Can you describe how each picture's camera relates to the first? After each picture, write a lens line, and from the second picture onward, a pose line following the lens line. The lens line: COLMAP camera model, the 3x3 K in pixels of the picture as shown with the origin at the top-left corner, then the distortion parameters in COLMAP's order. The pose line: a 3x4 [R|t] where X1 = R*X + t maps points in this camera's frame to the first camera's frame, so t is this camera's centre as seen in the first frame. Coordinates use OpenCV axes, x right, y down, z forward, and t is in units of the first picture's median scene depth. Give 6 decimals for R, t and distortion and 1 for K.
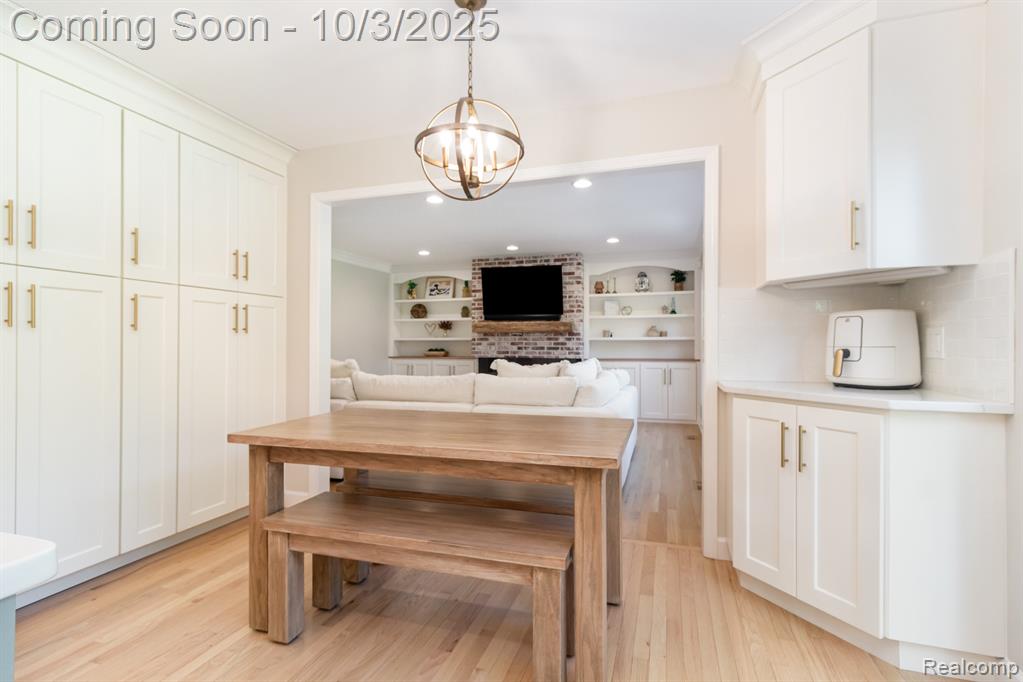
lens RADIAL K [[473.5, 0, 518.5], [0, 473.5, 346.2], [0, 0, 1]] dist [0.004164, 0.000424]
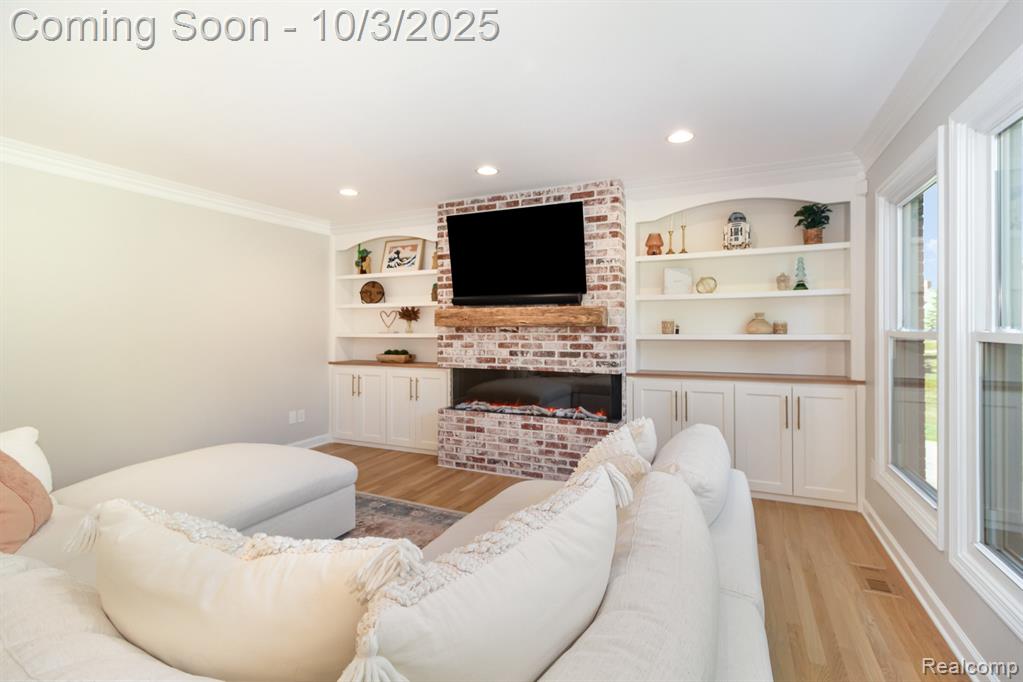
lens RADIAL K [[473.5, 0, 520.1], [0, 473.5, 332.4], [0, 0, 1]] dist [0.004164, 0.000424]
pose [[0.992235, -0.004066, -0.124309, 0.083514], [0.004980, 0.999963, 0.007037, -0.025417], [0.124276, -0.007602, 0.992219, 0.432824]]
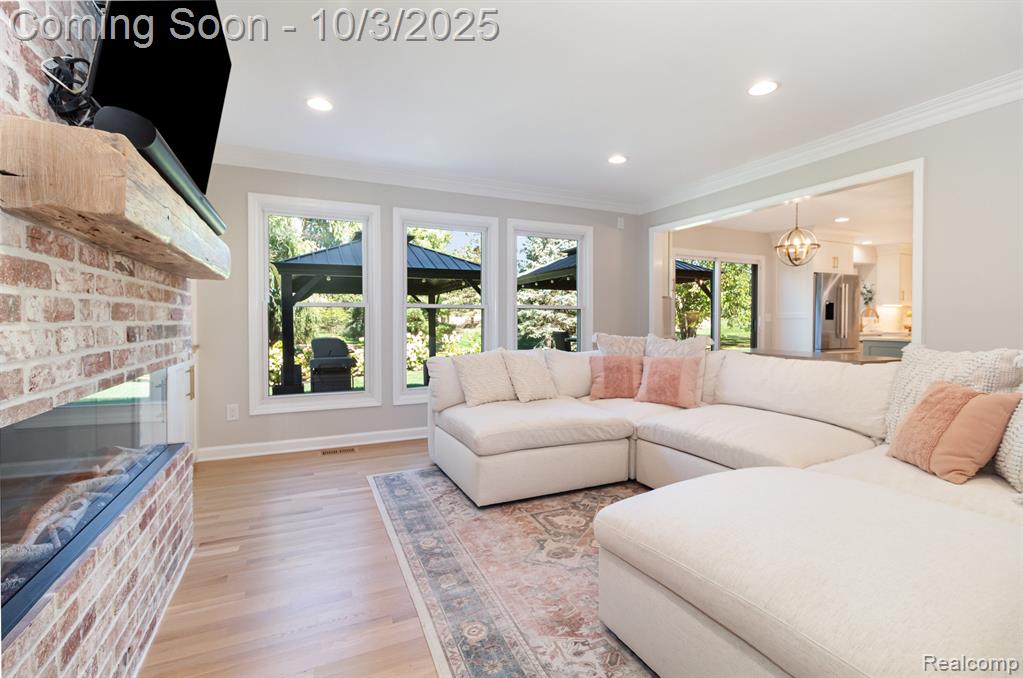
lens RADIAL K [[473.5, 0, 518.2], [0, 473.5, 334.4], [0, 0, 1]] dist [0.004164, 0.000424]
pose [[-0.681104, -0.024980, 0.731761, -0.260736], [-0.003480, 0.999517, 0.030882, -0.002733], [-0.732179, 0.018487, -0.680862, 1.023452]]
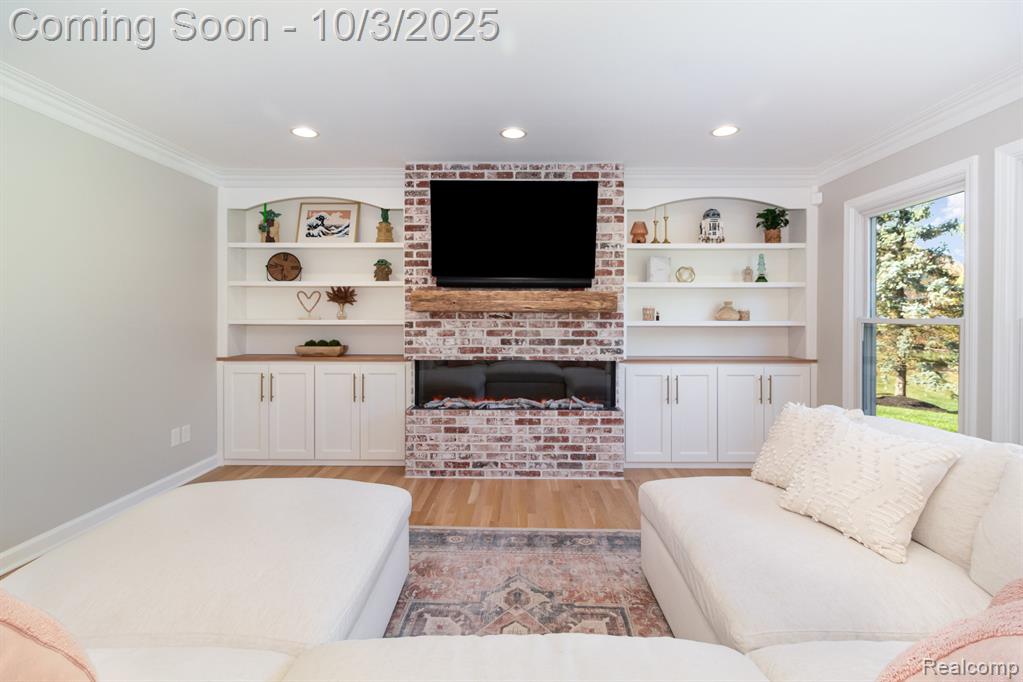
lens RADIAL K [[473.5, 0, 515.3], [0, 473.5, 323.6], [0, 0, 1]] dist [0.004164, 0.000424]
pose [[0.956512, -0.004081, 0.291665, -0.138860], [-0.000772, 0.999863, 0.016520, -0.024533], [-0.291692, -0.016027, 0.956378, 0.505122]]
